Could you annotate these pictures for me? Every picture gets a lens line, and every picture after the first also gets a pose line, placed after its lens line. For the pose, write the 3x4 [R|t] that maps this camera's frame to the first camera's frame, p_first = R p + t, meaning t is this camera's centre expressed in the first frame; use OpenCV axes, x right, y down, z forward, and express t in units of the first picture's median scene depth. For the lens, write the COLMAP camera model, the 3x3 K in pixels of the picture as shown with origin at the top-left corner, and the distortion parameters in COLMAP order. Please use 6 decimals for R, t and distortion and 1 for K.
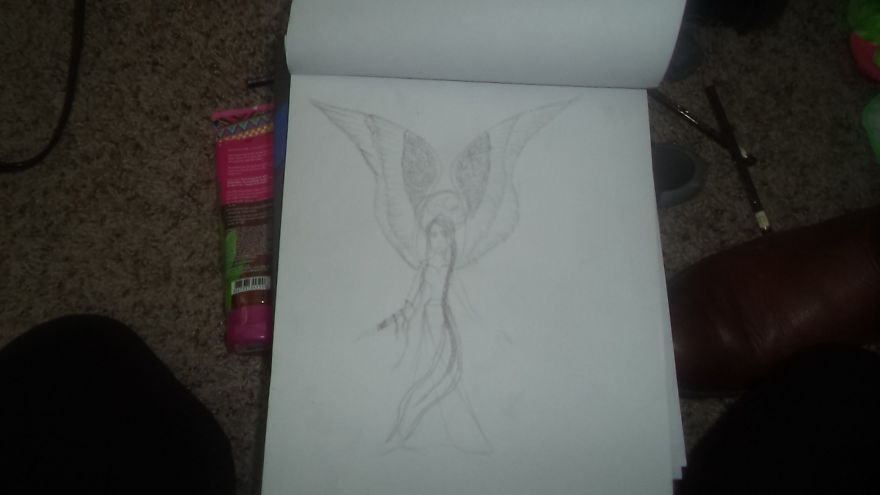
lens RADIAL K [[710.7, 0, 440.0], [0, 710.7, 247.5], [0, 0, 1]] dist [-0.034359, -0.001515]
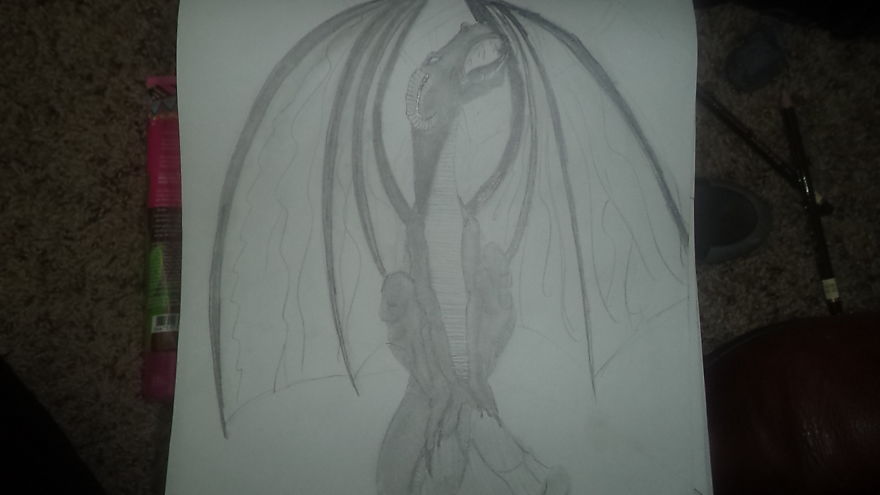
lens RADIAL K [[710.7, 0, 440.0], [0, 710.7, 247.5], [0, 0, 1]] dist [-0.034359, -0.001515]
pose [[0.996036, 0.087785, 0.014380, 0.004231], [-0.088929, 0.986546, 0.137182, -0.145030], [-0.002144, -0.137917, 0.990441, 0.211497]]
